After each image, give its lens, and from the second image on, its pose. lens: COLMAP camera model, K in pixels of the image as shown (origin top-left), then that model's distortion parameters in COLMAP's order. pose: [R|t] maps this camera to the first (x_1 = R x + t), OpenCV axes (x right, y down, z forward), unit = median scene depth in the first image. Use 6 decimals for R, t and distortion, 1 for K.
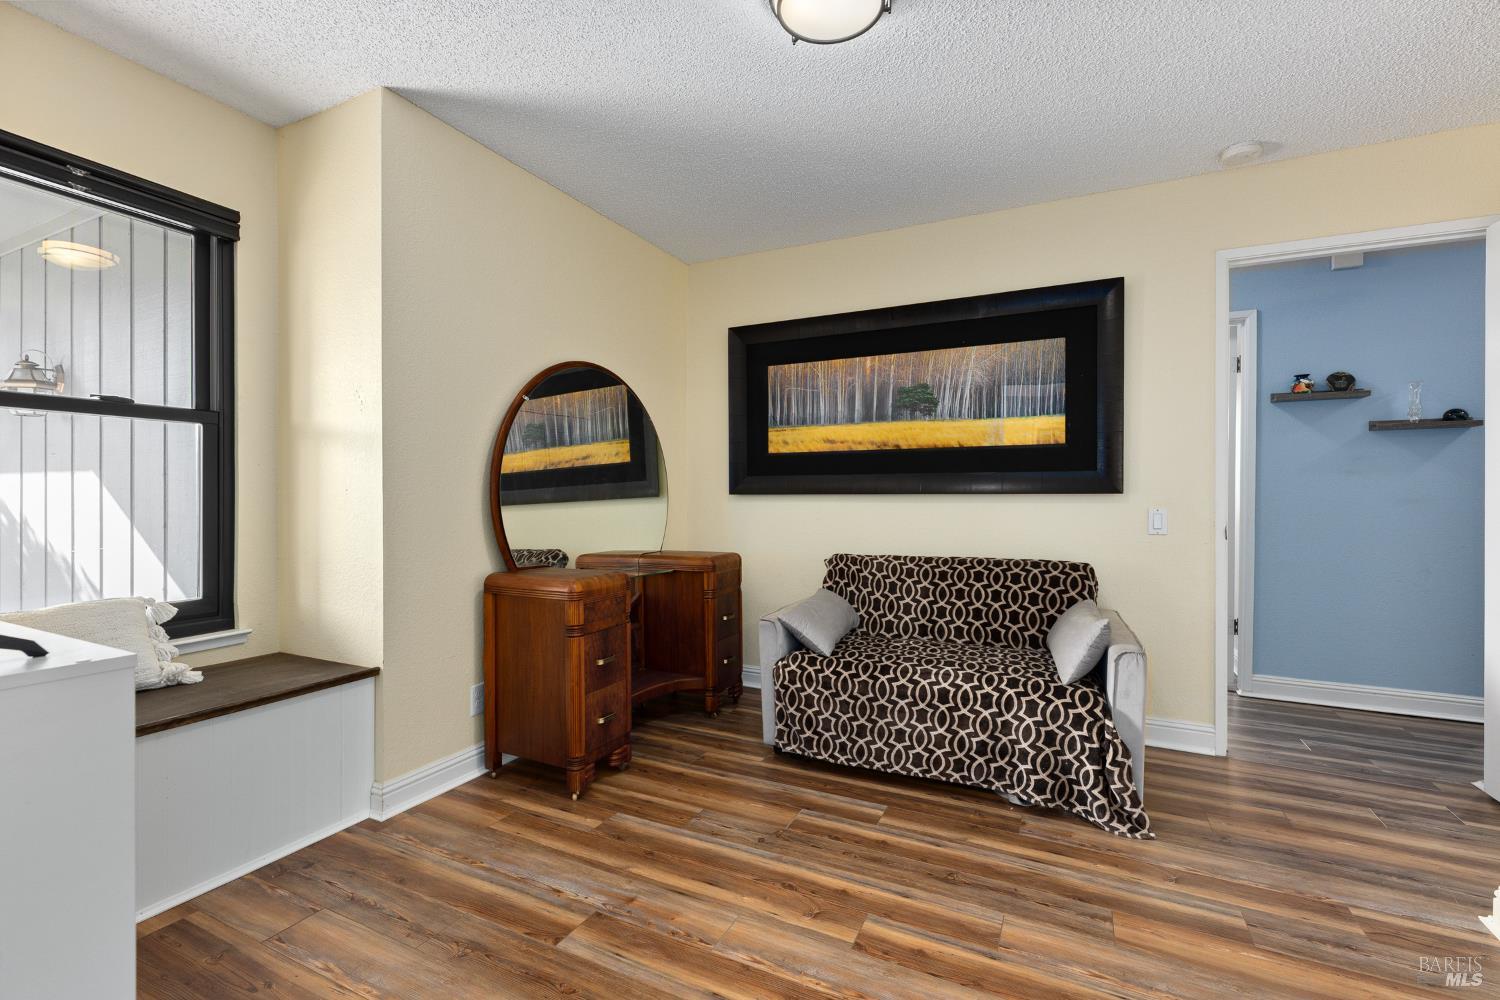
lens RADIAL K [[665.8, 0, 742.5], [0, 665.8, 498.3], [0, 0, 1]] dist [0.003109, -0.003072]
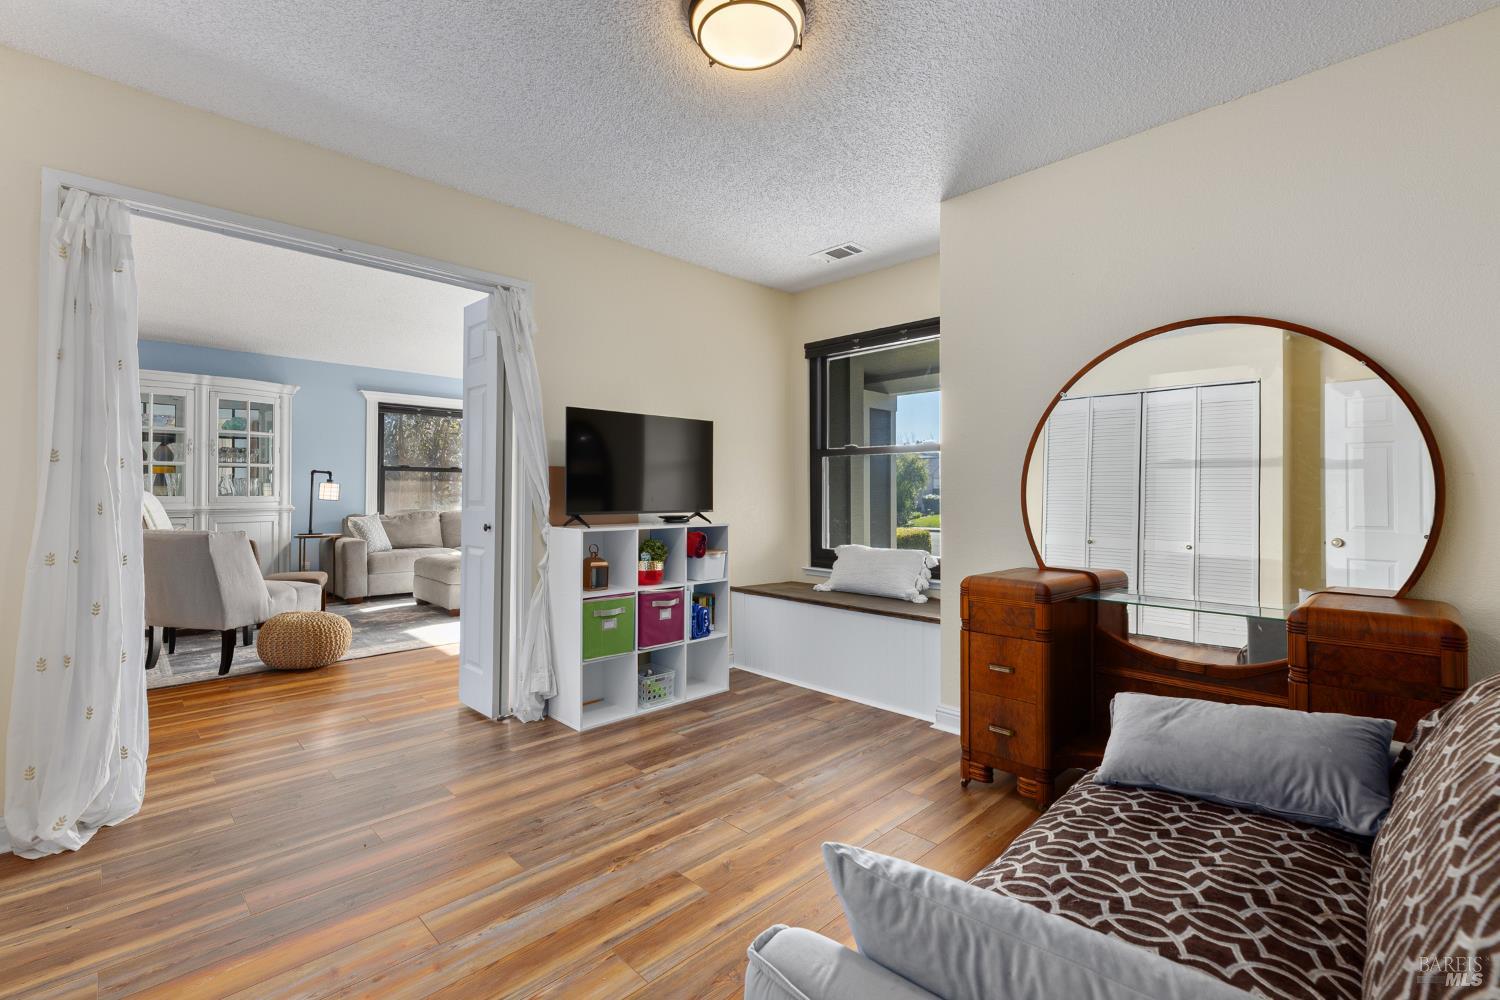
lens RADIAL K [[665.8, 0, 744.6], [0, 665.8, 494.1], [0, 0, 1]] dist [0.003109, -0.003072]
pose [[-0.337539, -0.002381, -0.941308, 1.169365], [-0.007313, 0.999973, 0.000093, -0.002851], [0.941283, 0.006915, -0.337548, 1.415672]]
